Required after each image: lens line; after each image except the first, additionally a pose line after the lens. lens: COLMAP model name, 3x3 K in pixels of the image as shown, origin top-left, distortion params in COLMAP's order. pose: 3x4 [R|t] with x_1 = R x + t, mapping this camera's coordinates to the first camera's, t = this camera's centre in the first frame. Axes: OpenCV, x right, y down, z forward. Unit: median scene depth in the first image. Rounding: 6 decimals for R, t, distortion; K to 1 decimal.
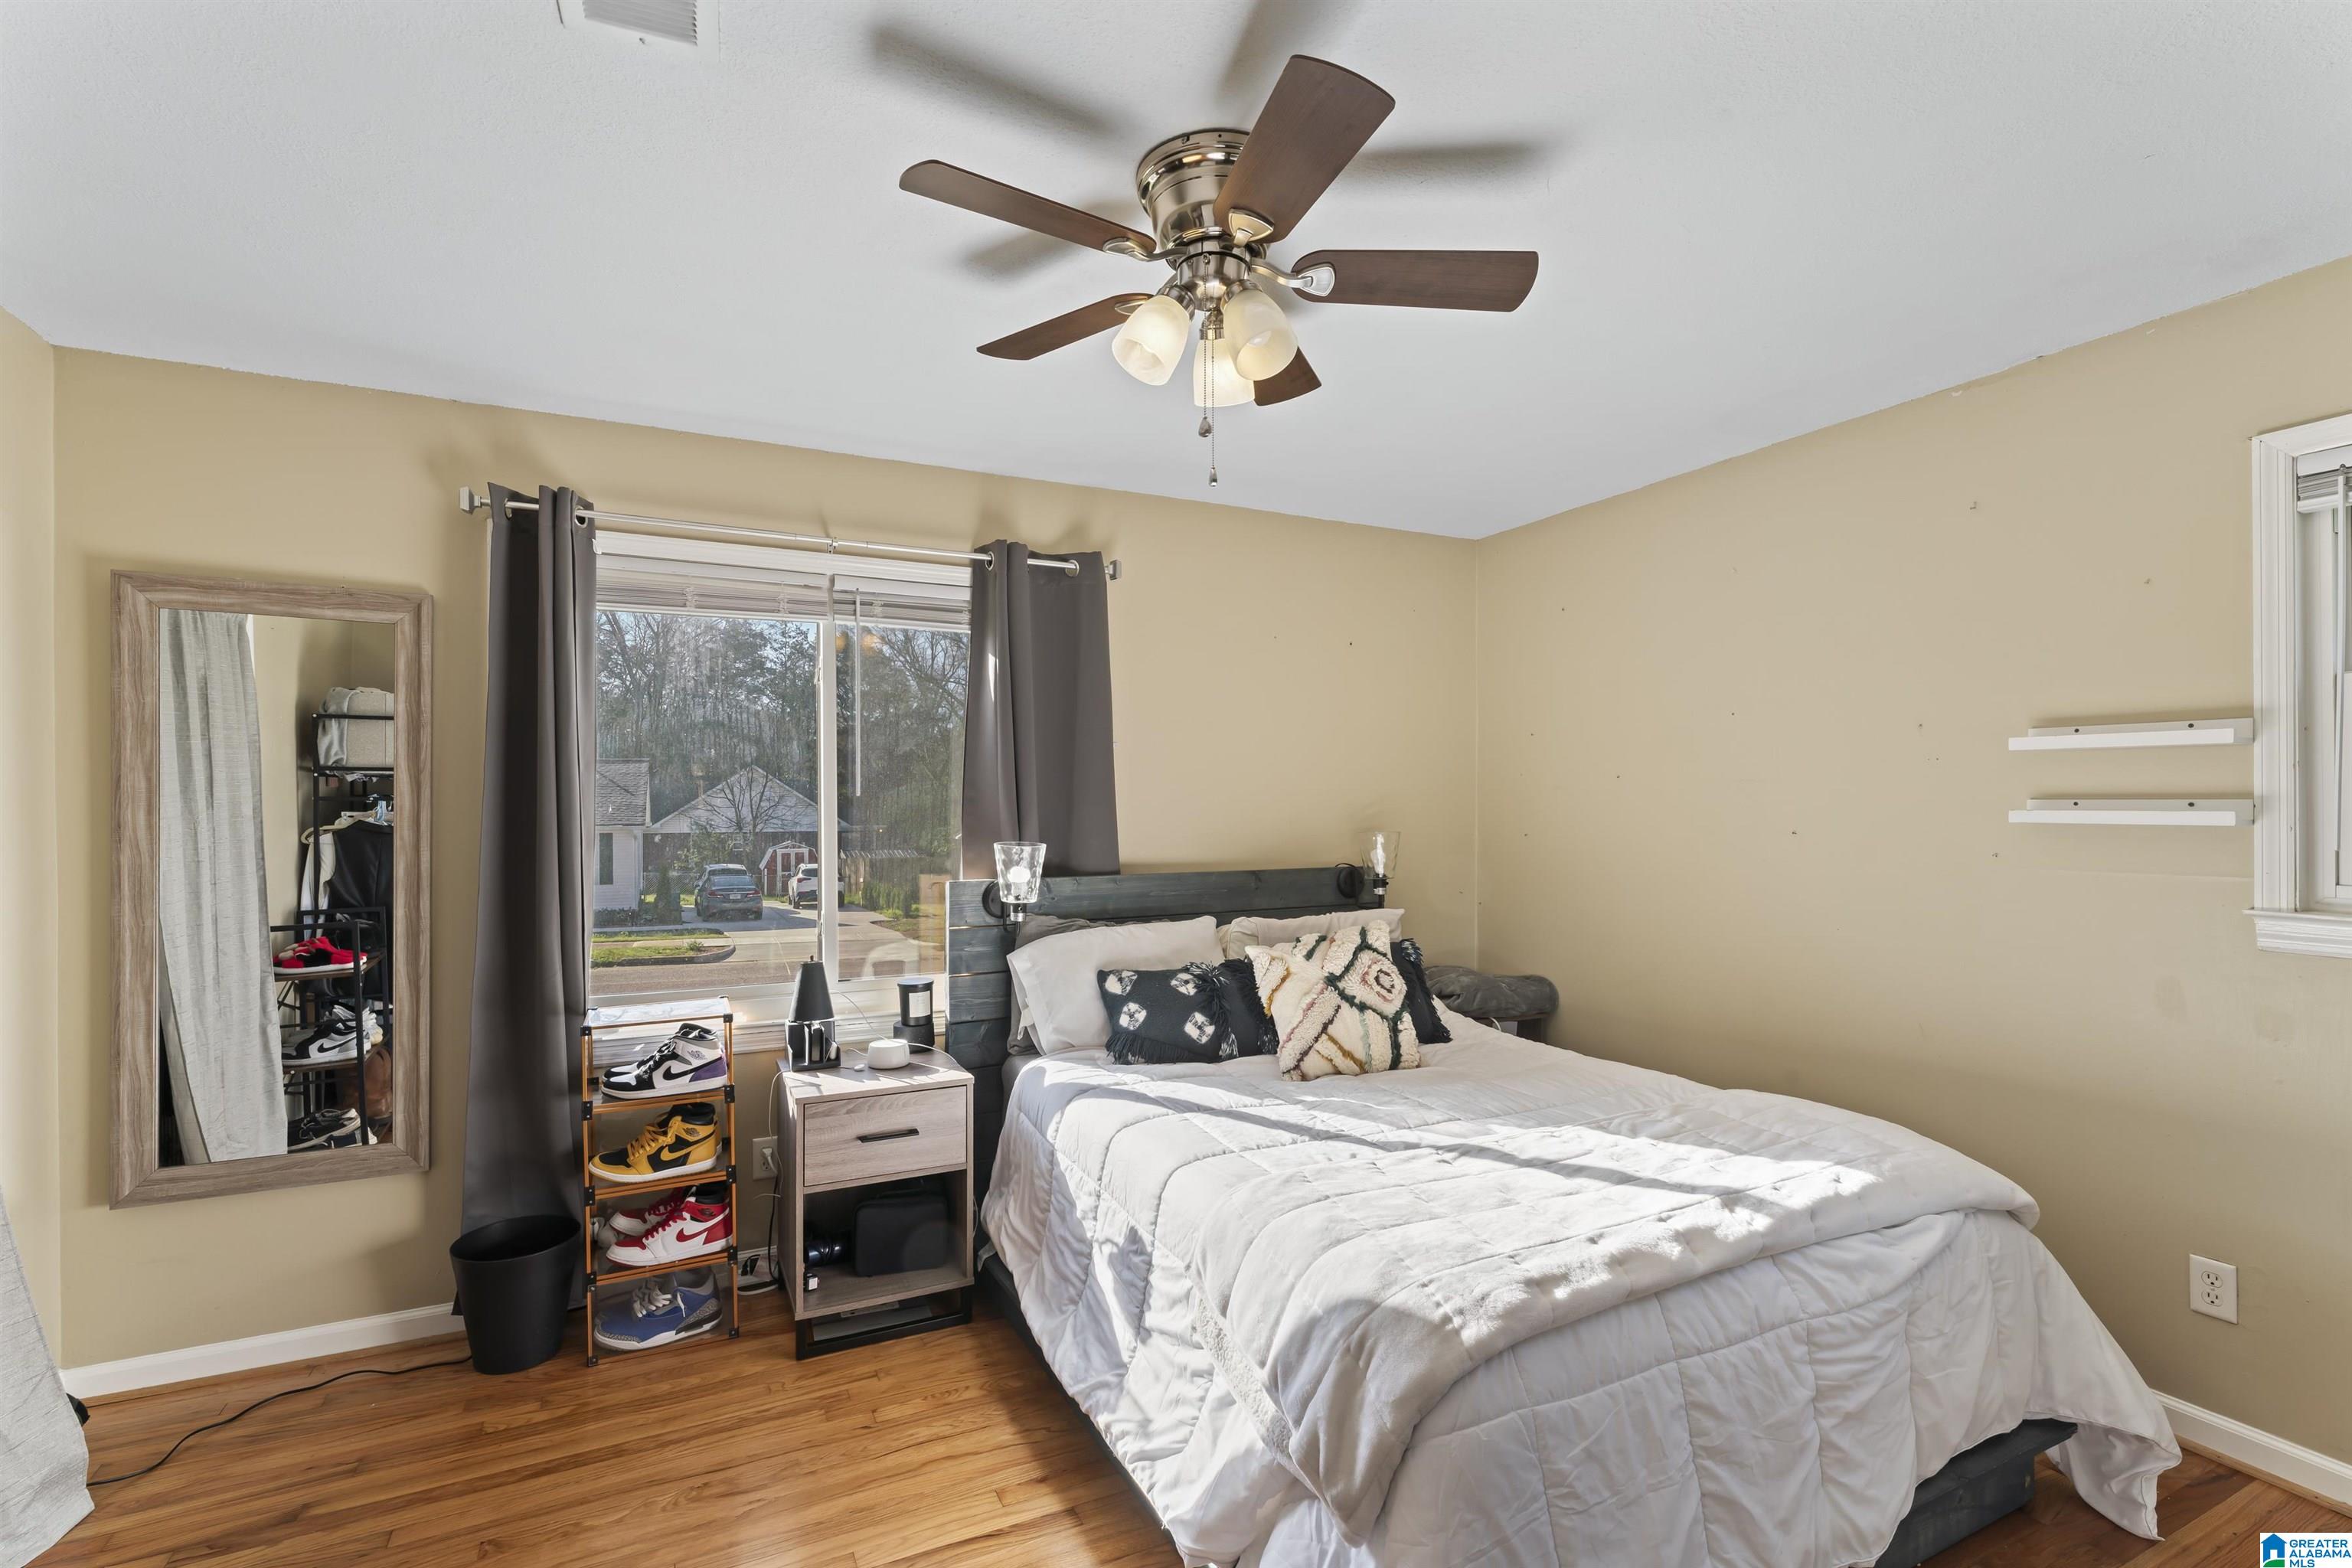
lens RADIAL K [[1051.4, 0, 1176.0], [0, 1051.4, 784.0], [0, 0, 1]] dist [0.000942, 0.000109]
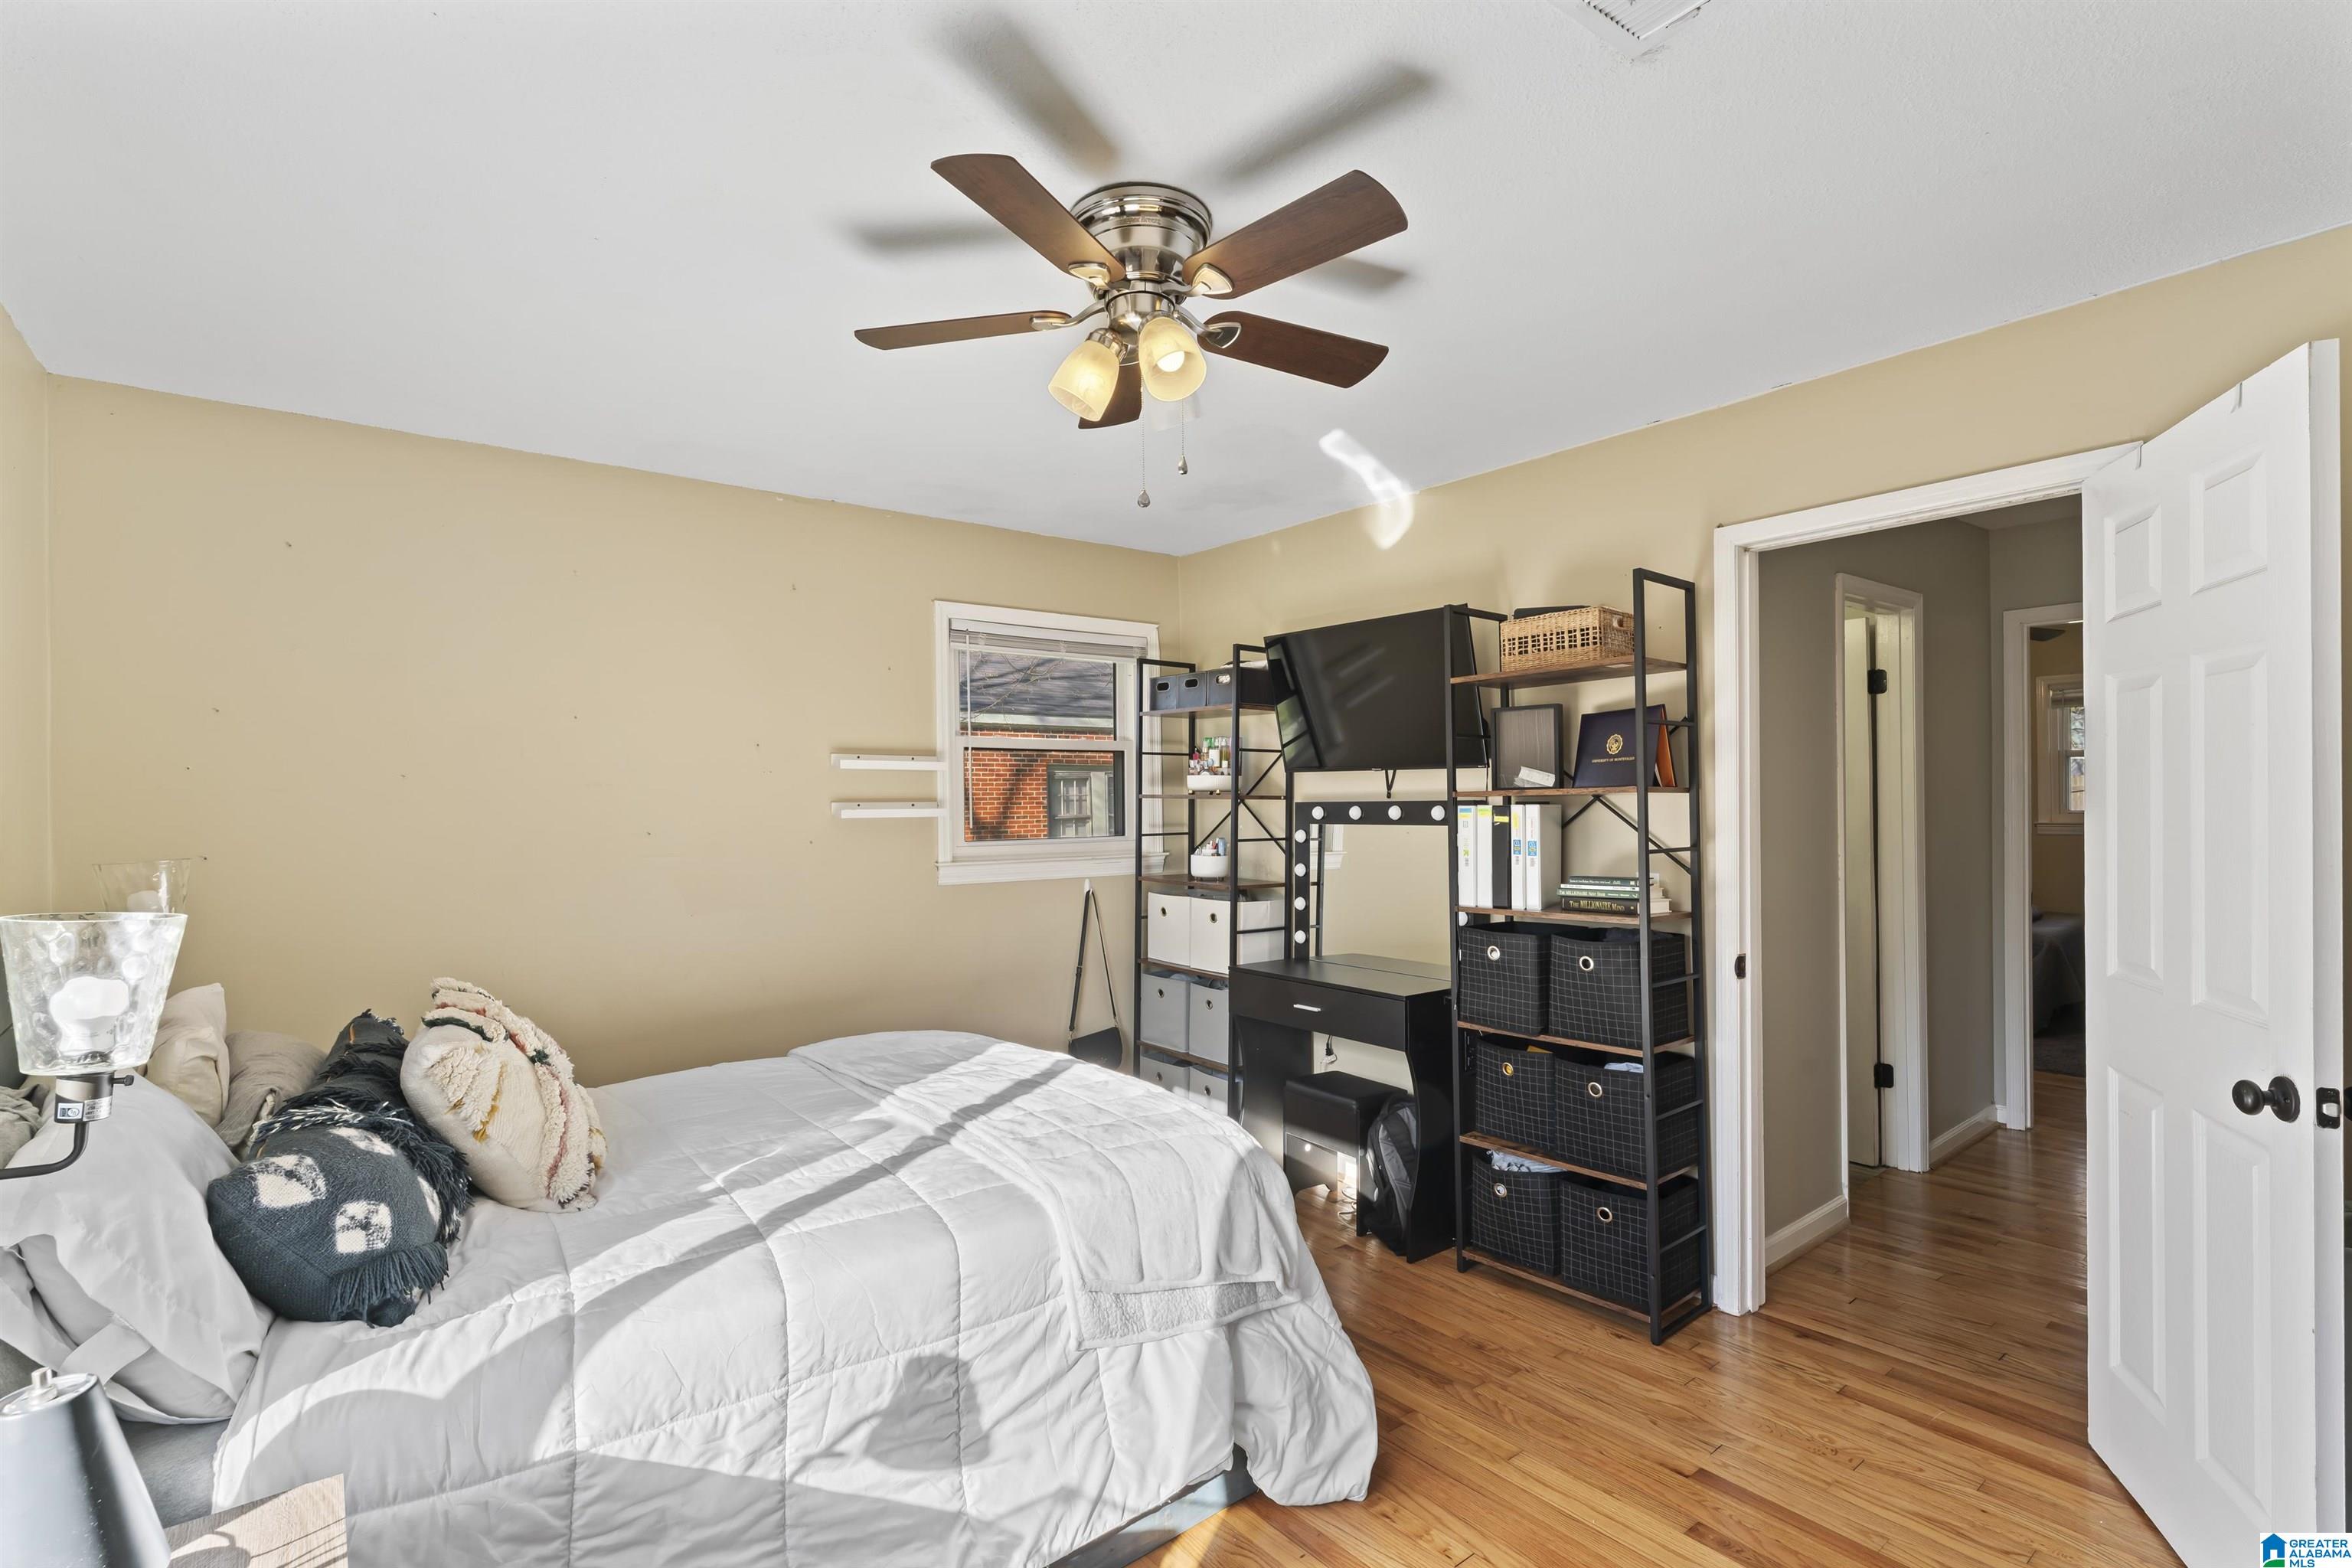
lens RADIAL K [[1072.9, 0, 1176.0], [0, 1072.9, 784.0], [0, 0, 1]] dist [-0.000030, -0.000041]
pose [[-0.202598, 0.016997, 0.979114, -0.993447], [-0.007430, 0.999794, -0.018893, 0.018474], [-0.979234, -0.011102, -0.202430, 1.130411]]
